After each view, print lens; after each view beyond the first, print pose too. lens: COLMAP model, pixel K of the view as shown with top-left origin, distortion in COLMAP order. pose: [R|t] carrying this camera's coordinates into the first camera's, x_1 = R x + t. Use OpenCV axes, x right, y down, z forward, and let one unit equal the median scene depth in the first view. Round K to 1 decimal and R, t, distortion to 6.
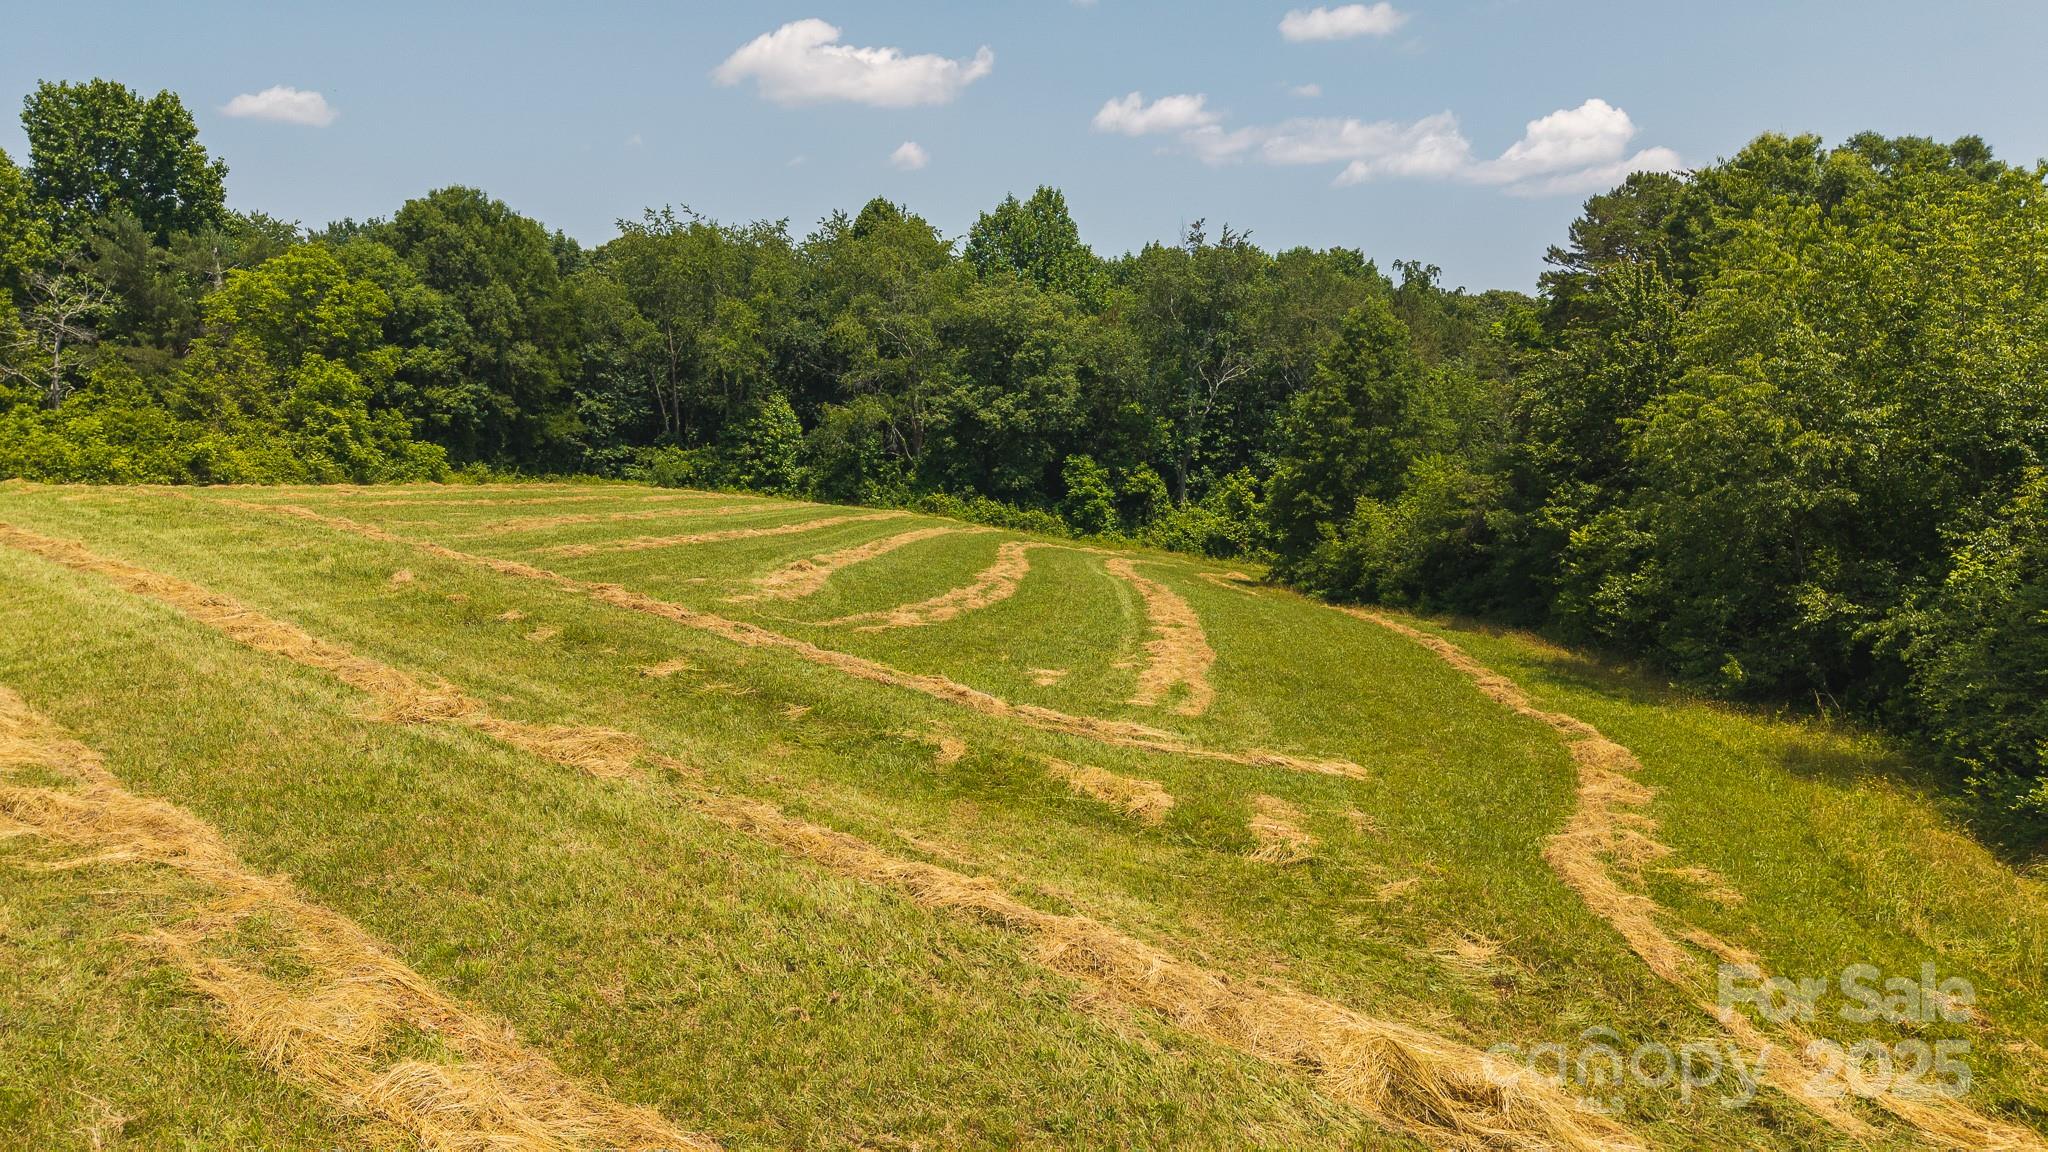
lens RADIAL K [[1394.9, 0, 1024.0], [0, 1394.9, 576.0], [0, 0, 1]] dist [0.099486, -0.173865]
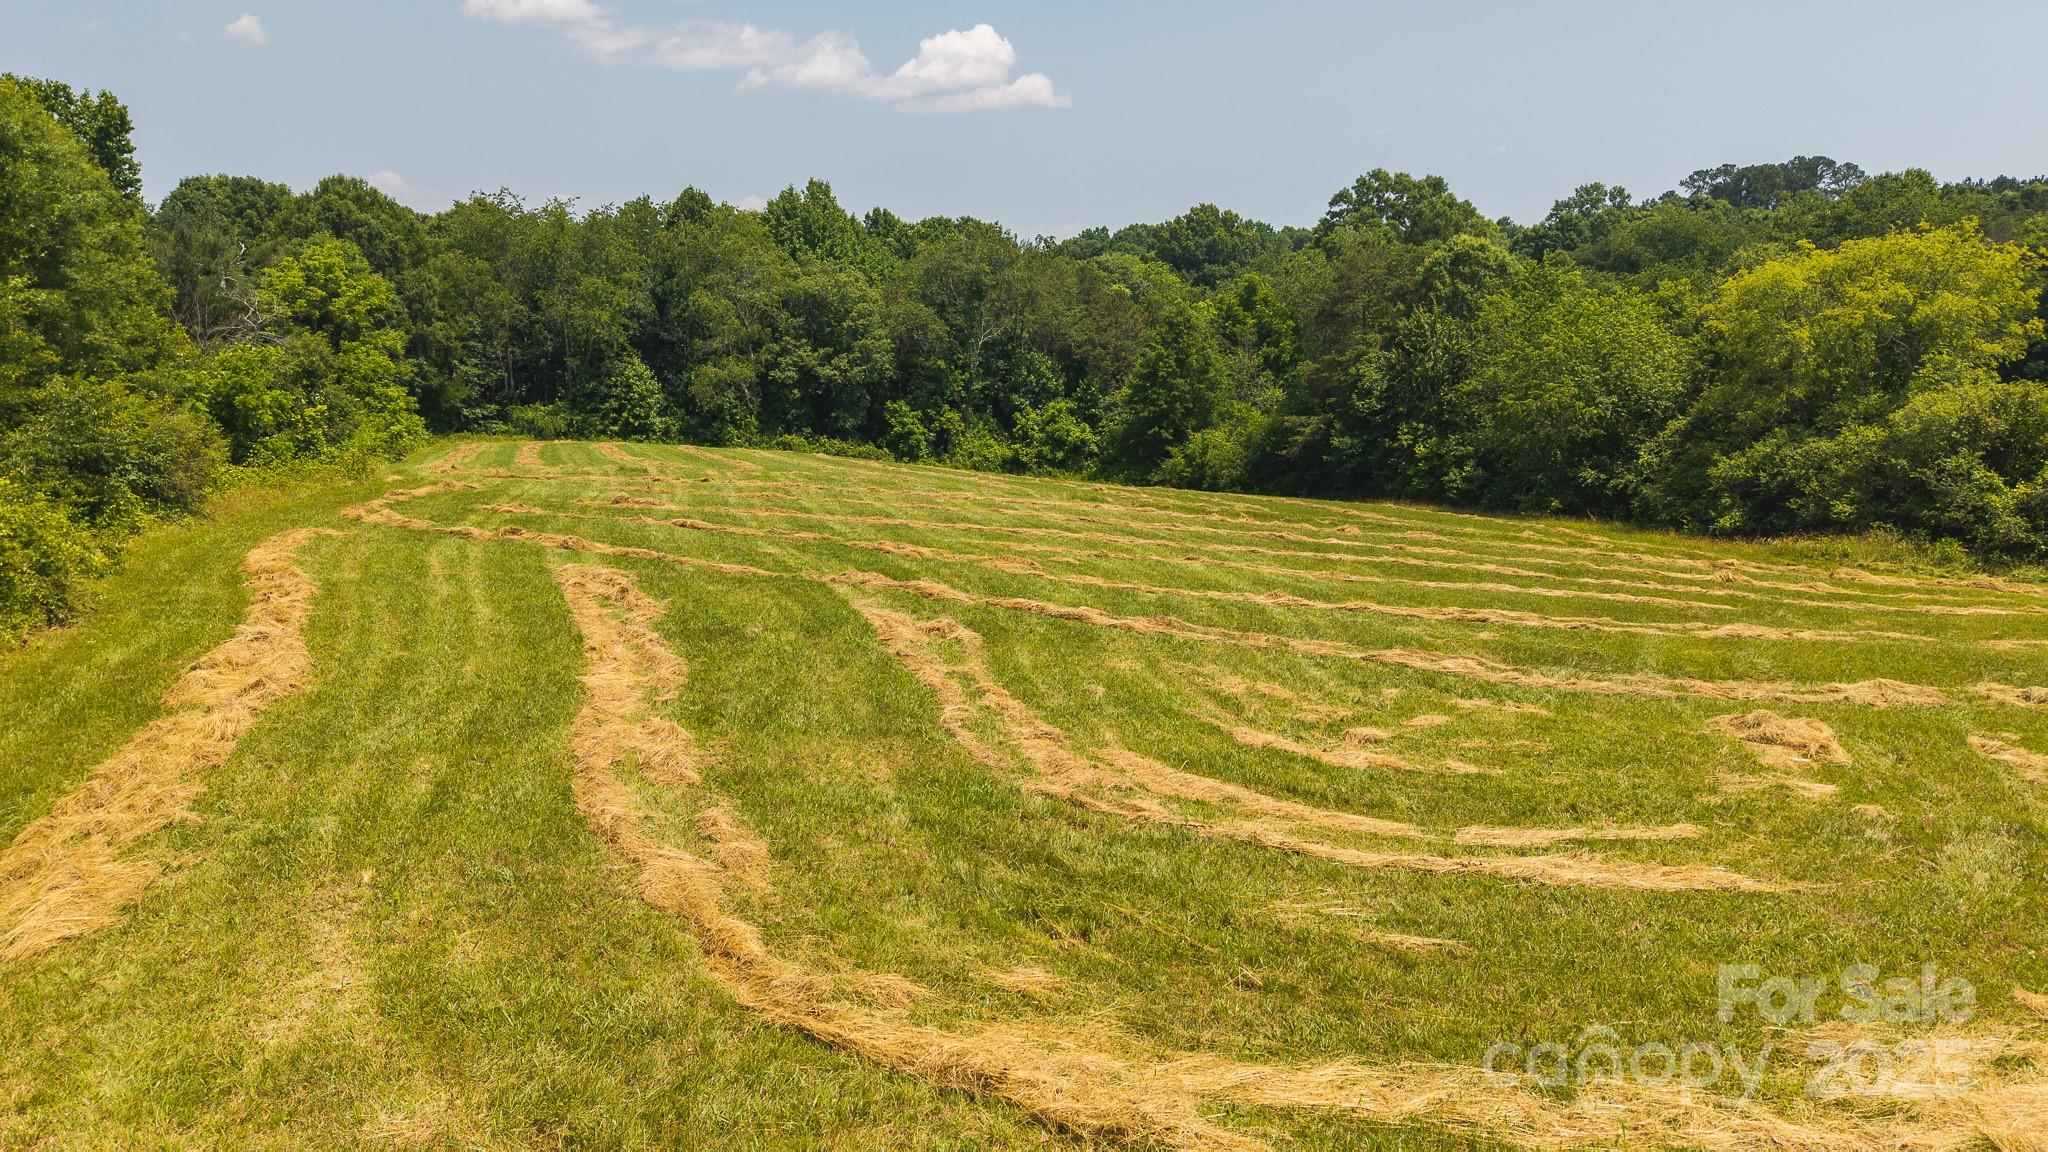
lens RADIAL K [[1394.9, 0, 1024.0], [0, 1394.9, 576.0], [0, 0, 1]] dist [0.099486, -0.173865]
pose [[0.921658, -0.081471, 0.379354, -0.355361], [0.058712, 0.995733, 0.071202, -0.010332], [-0.383536, -0.043351, 0.922508, -0.246462]]
